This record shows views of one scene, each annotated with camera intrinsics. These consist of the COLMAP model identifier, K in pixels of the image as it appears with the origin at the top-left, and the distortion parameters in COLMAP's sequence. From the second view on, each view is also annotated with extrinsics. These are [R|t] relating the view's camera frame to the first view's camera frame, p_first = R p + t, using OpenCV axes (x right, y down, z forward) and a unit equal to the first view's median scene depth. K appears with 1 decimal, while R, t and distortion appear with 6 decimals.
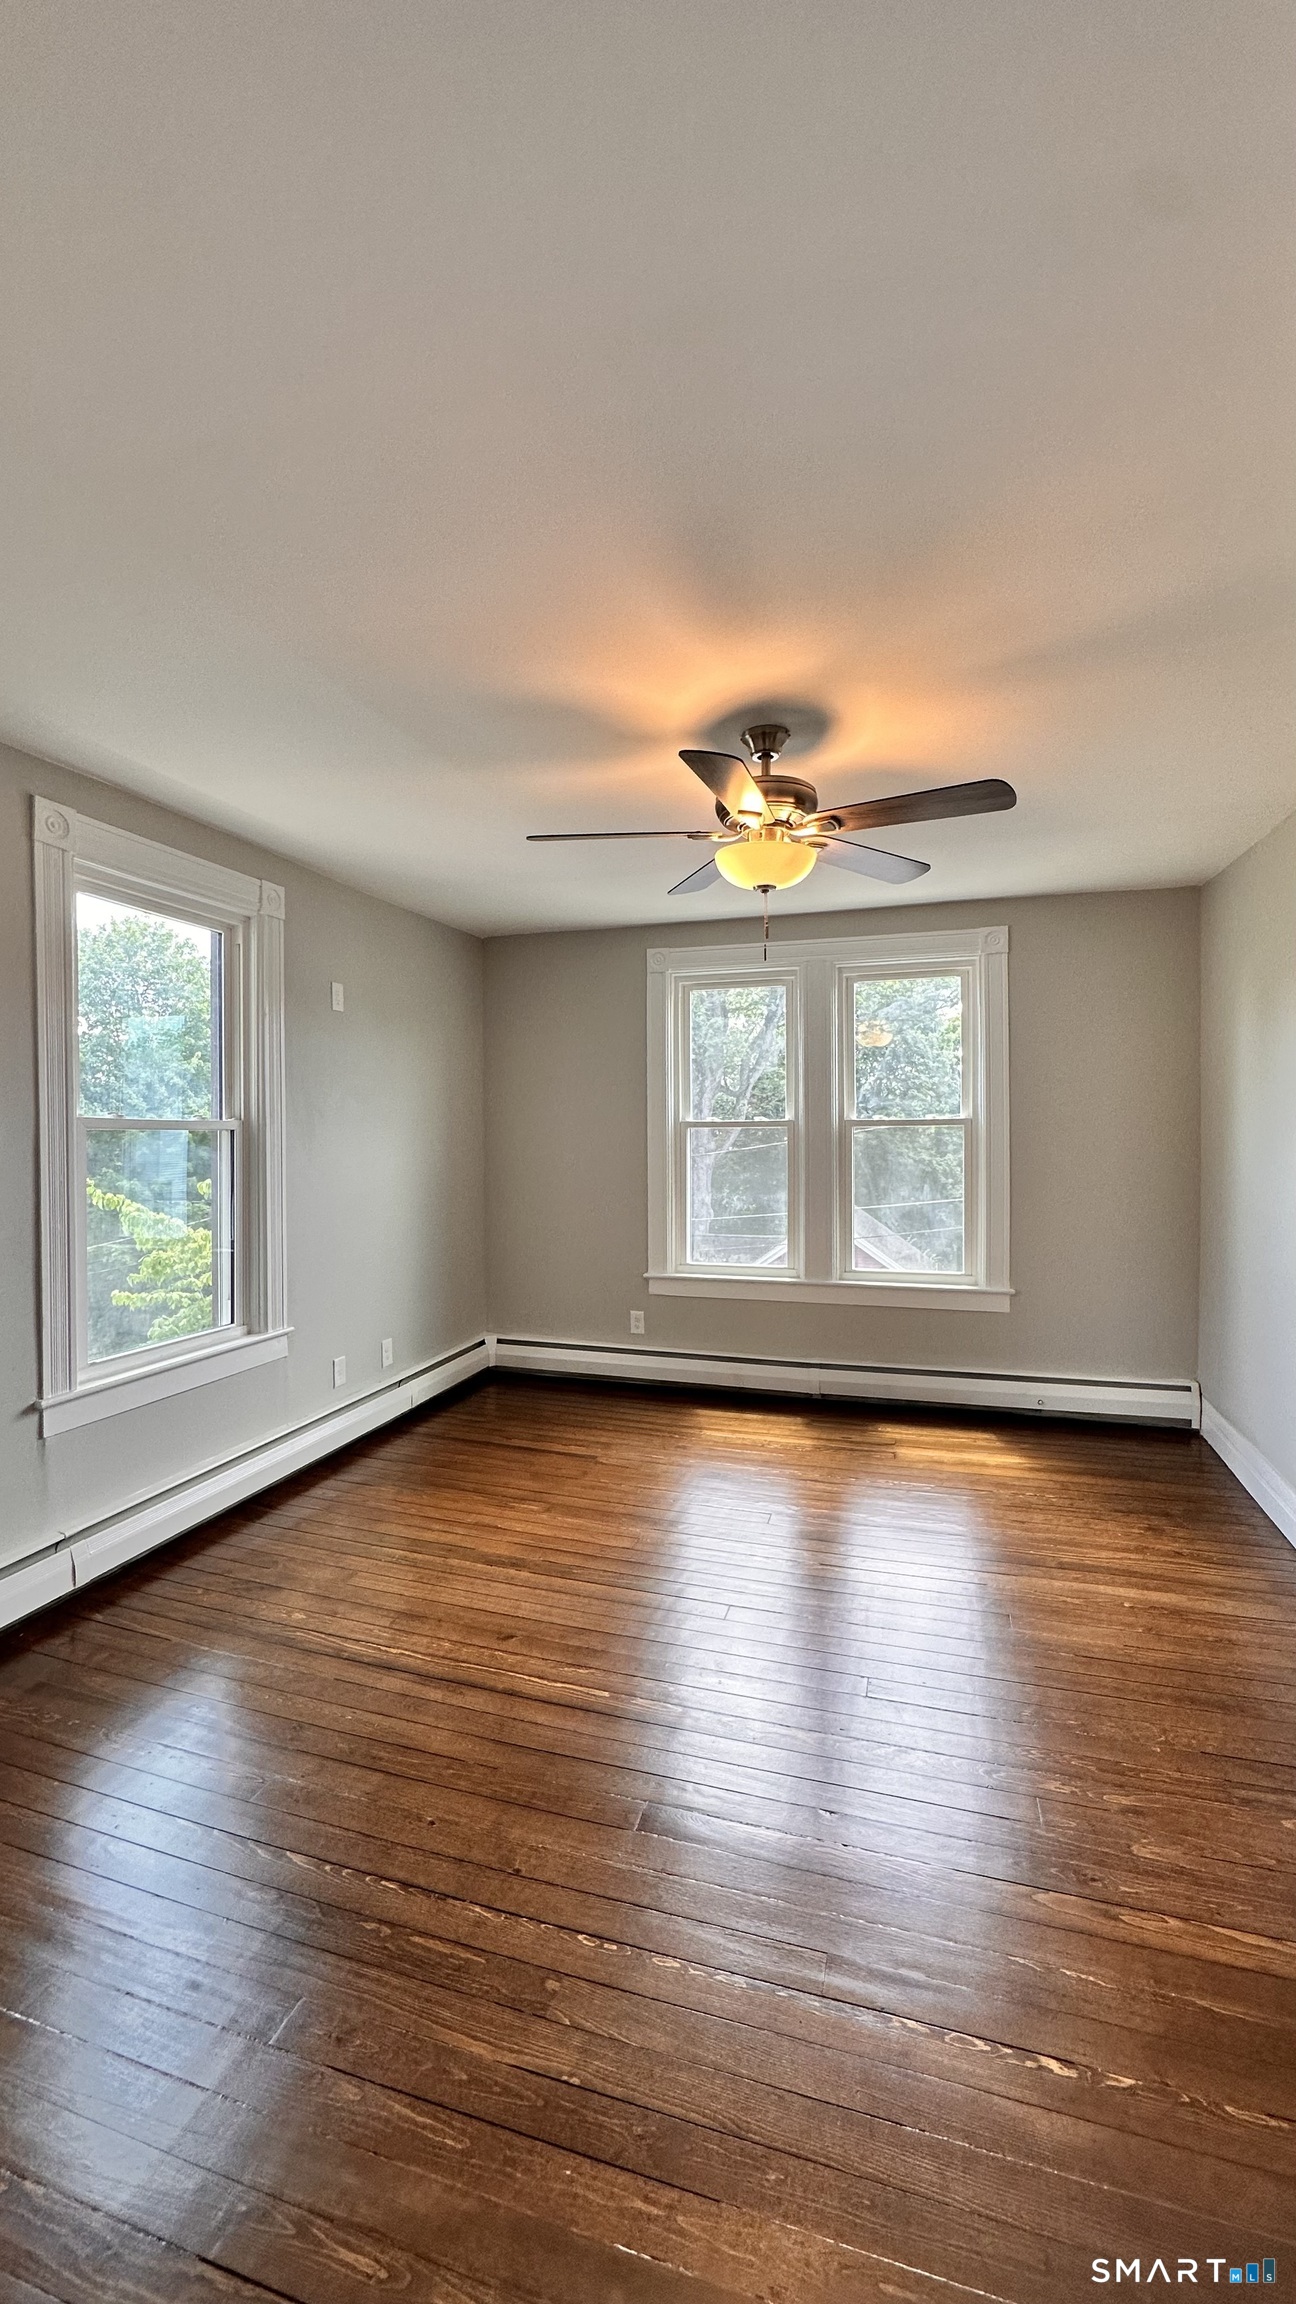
lens RADIAL K [[921.8, 0, 643.1], [0, 921.8, 1155.2], [0, 0, 1]] dist [-0.001885, 0.000353]
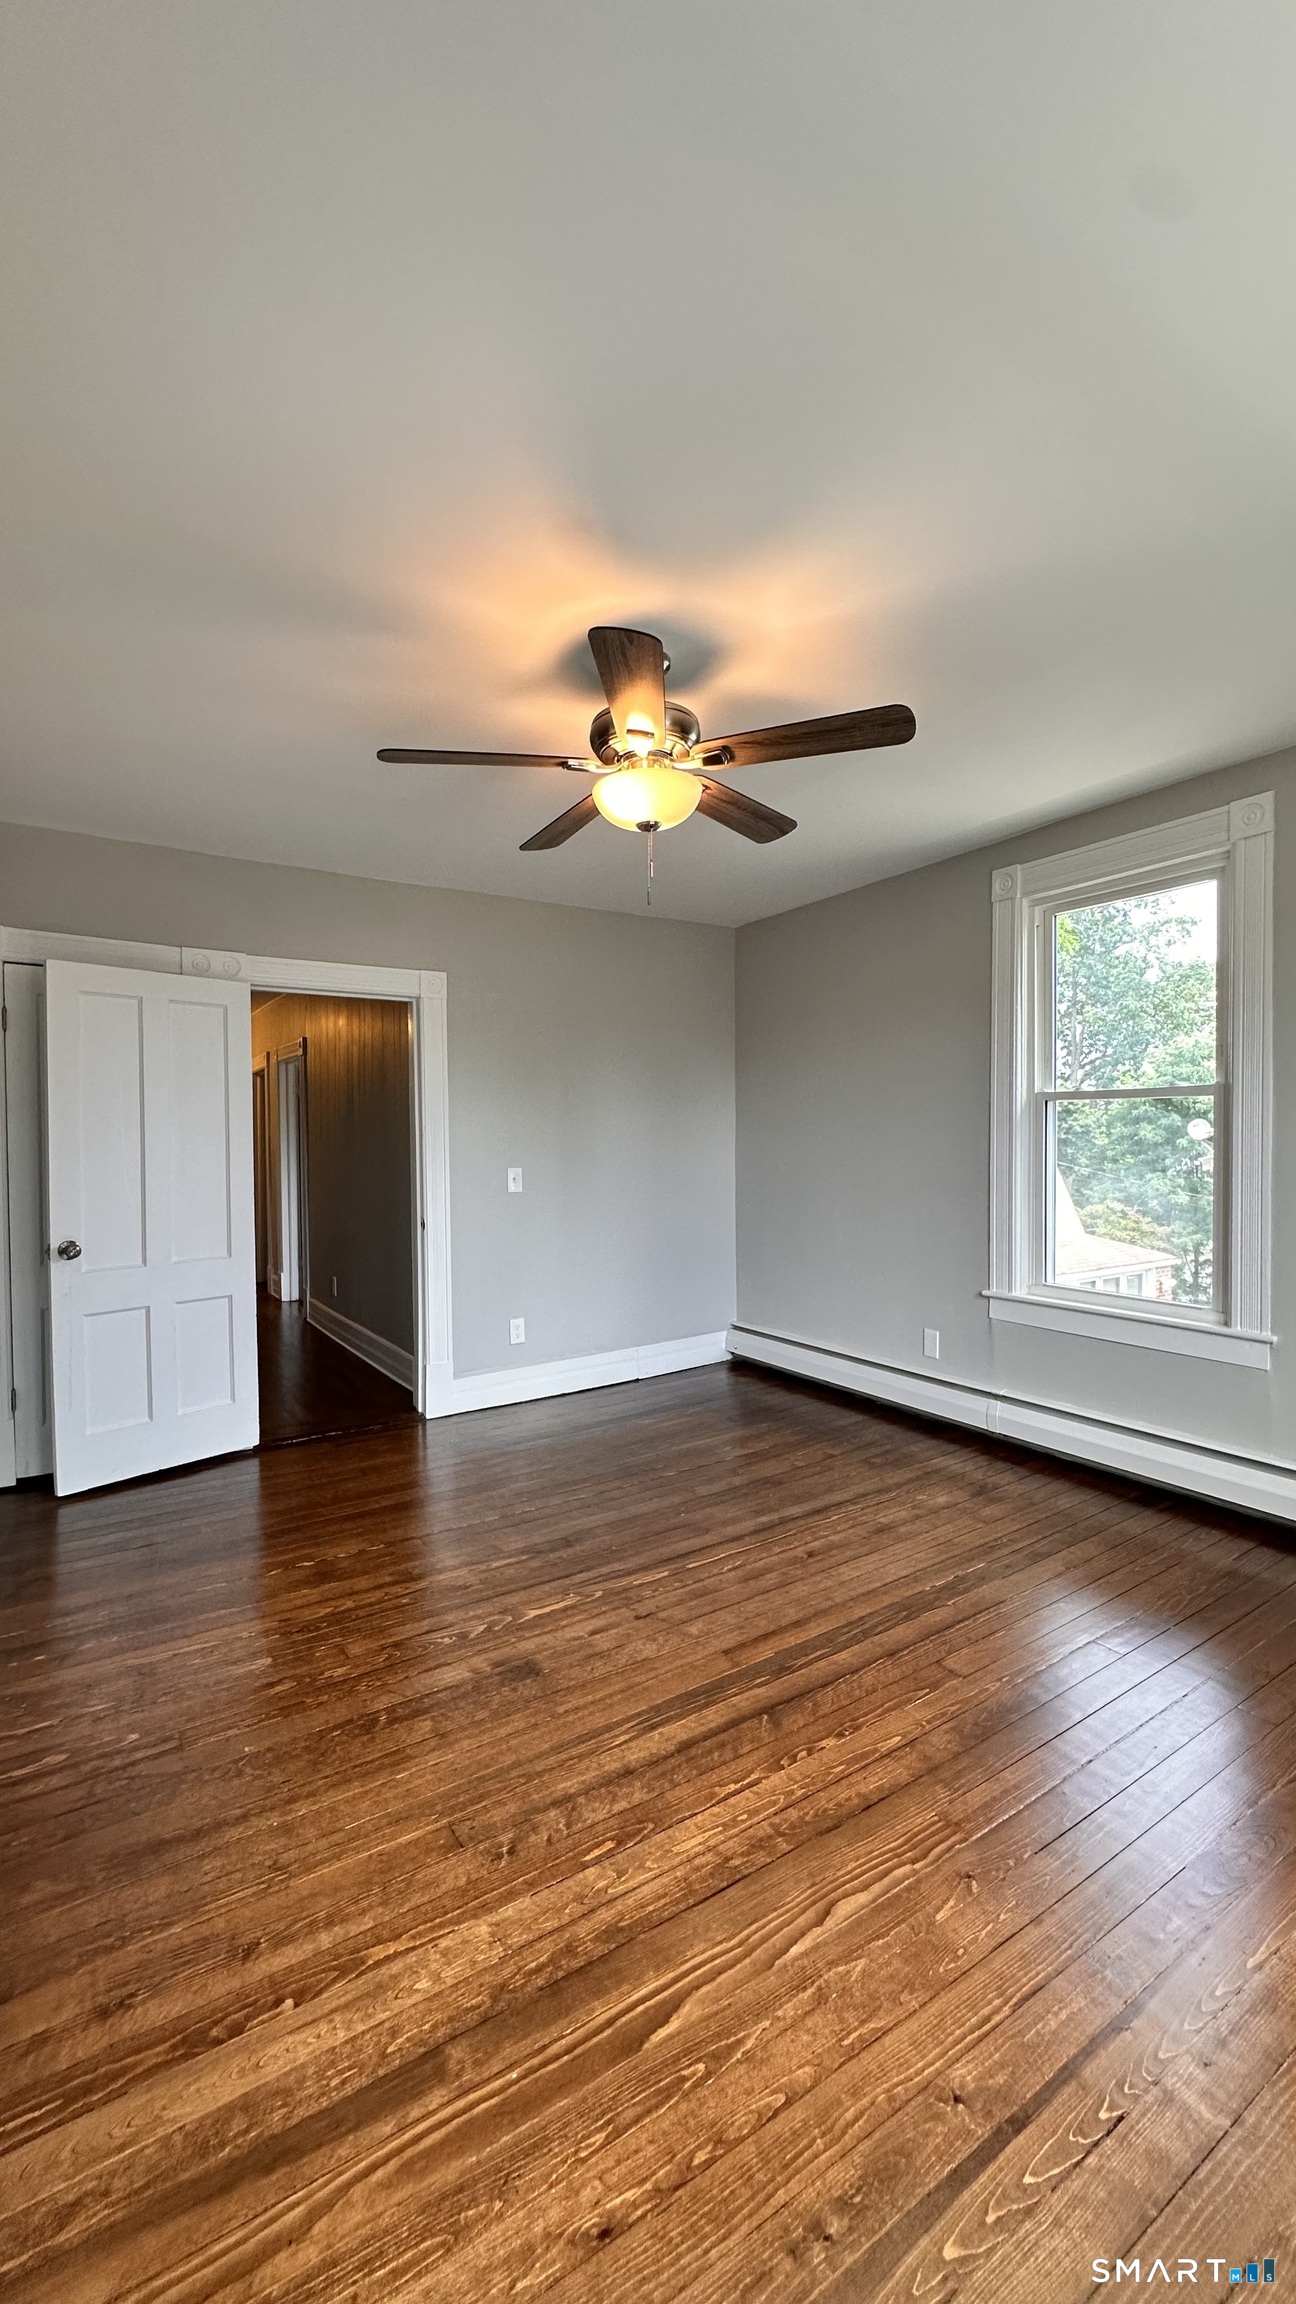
lens RADIAL K [[921.8, 0, 643.1], [0, 921.8, 1155.2], [0, 0, 1]] dist [-0.001885, 0.000353]
pose [[-0.638572, 0.020834, -0.769280, 0.795337], [-0.007467, 0.999419, 0.033265, 0.009347], [0.769526, 0.026986, -0.638045, 1.489804]]
